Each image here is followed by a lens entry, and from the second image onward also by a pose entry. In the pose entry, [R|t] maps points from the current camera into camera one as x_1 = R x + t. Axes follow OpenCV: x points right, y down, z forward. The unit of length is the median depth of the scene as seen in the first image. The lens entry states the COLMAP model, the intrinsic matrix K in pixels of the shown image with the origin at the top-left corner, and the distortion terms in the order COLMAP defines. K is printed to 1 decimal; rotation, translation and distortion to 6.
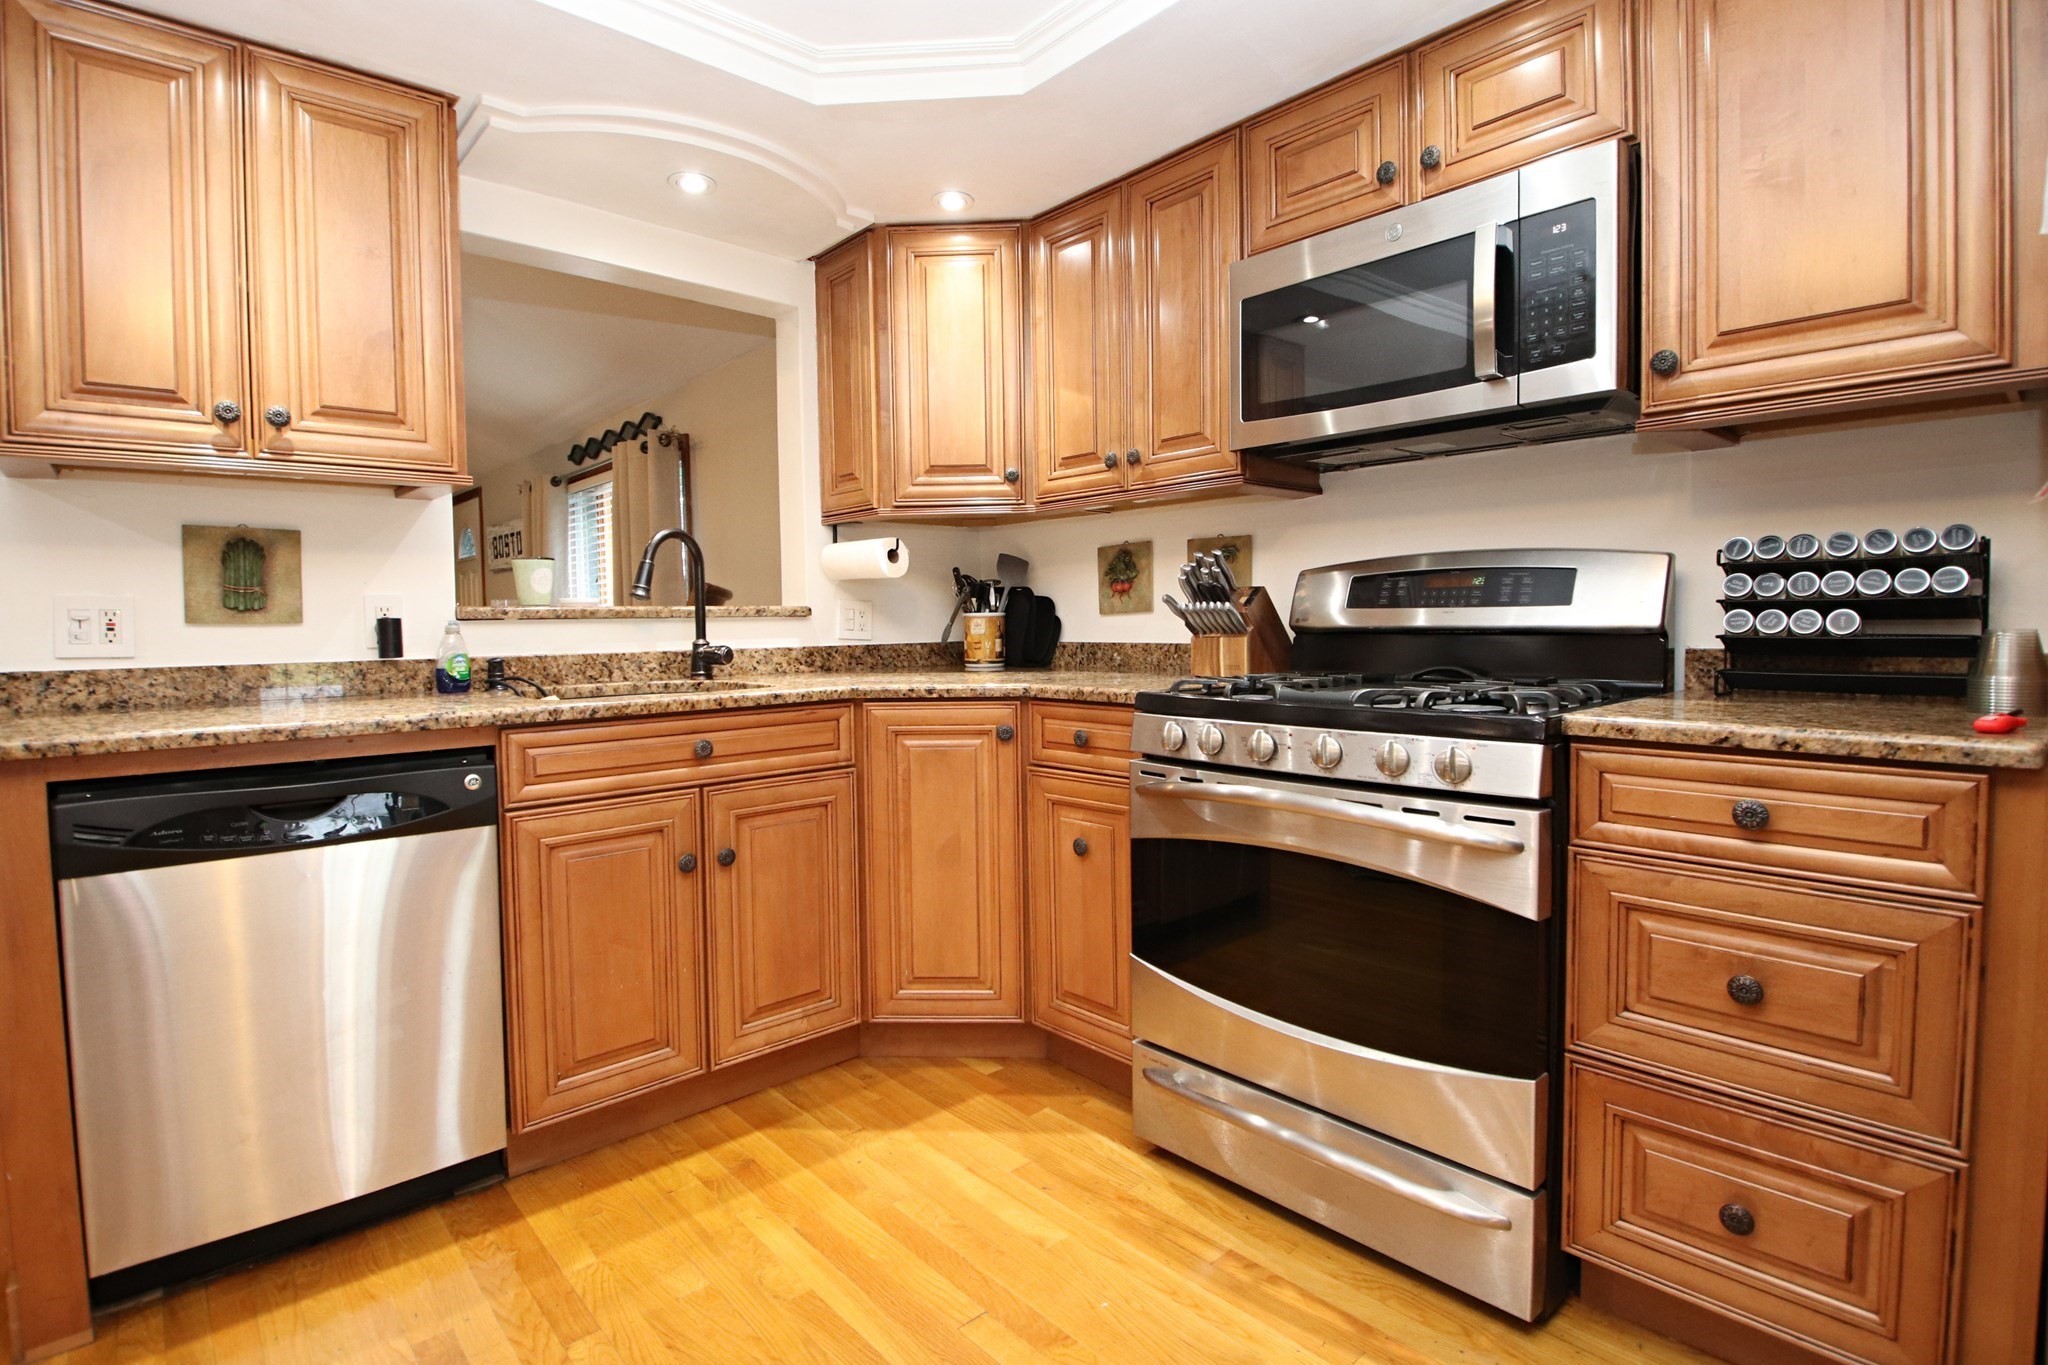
lens RADIAL K [[974.0, 0, 1027.5], [0, 974.0, 673.2], [0, 0, 1]] dist [-0.006249, -0.013802]
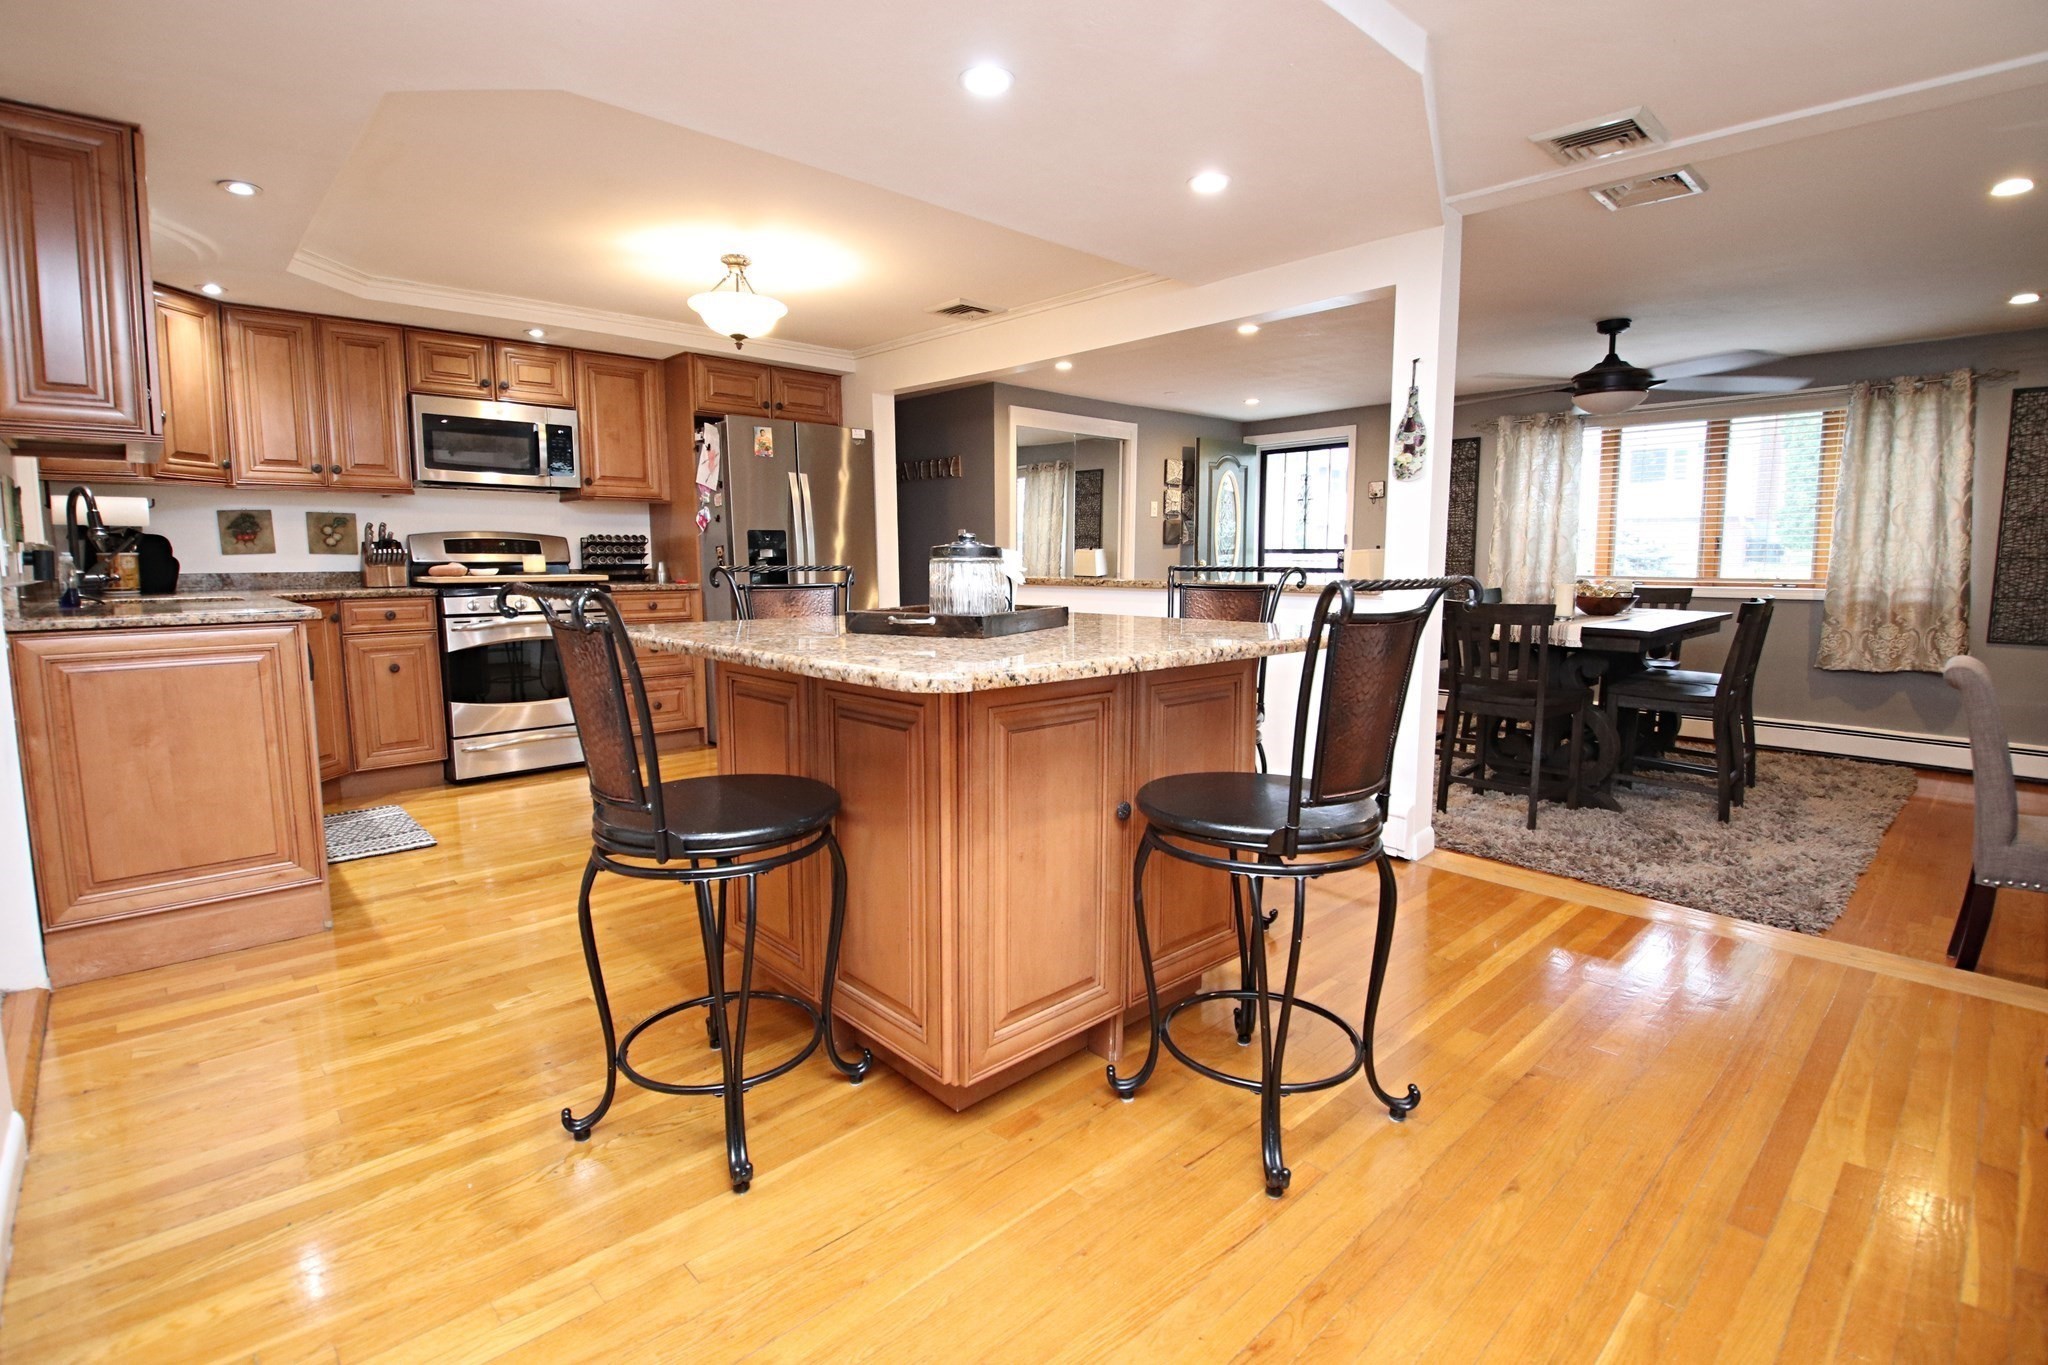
lens RADIAL K [[974.0, 0, 1042.7], [0, 974.0, 674.9], [0, 0, 1]] dist [-0.006249, -0.013802]
pose [[-0.029064, -0.106153, 0.993925, -2.137712], [0.054047, 0.992724, 0.107605, 0.049372], [-0.998115, 0.056846, -0.023115, -0.338772]]
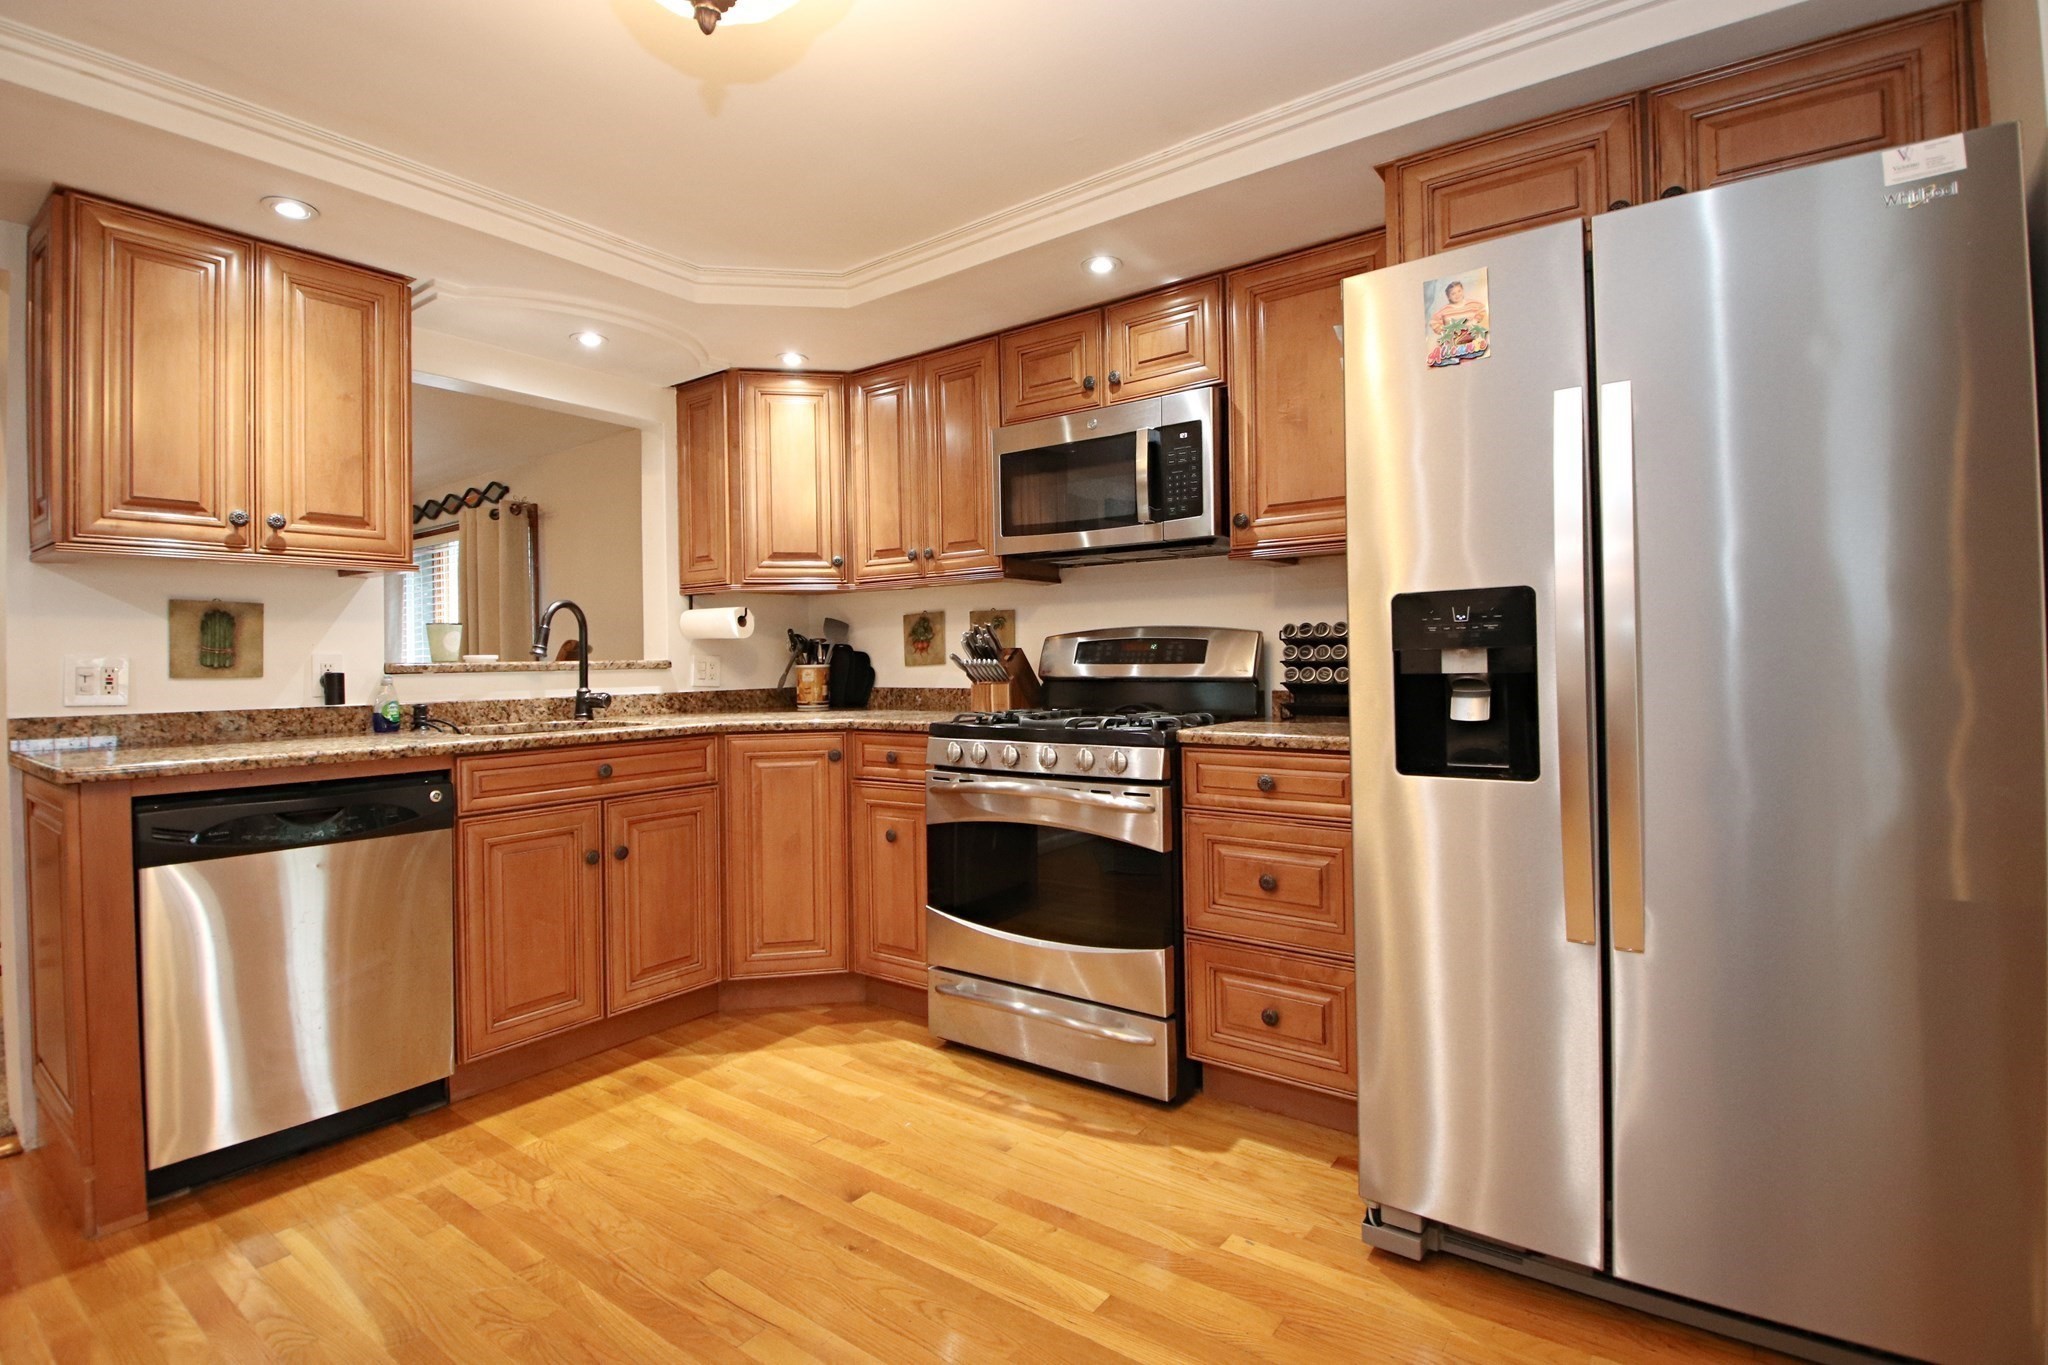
lens RADIAL K [[974.0, 0, 1028.4], [0, 974.0, 659.2], [0, 0, 1]] dist [-0.006249, -0.013802]
pose [[0.980853, -0.000989, 0.194749, -0.024481], [0.012057, 0.998377, -0.055654, 0.006559], [-0.194378, 0.056937, 0.979273, -0.437378]]
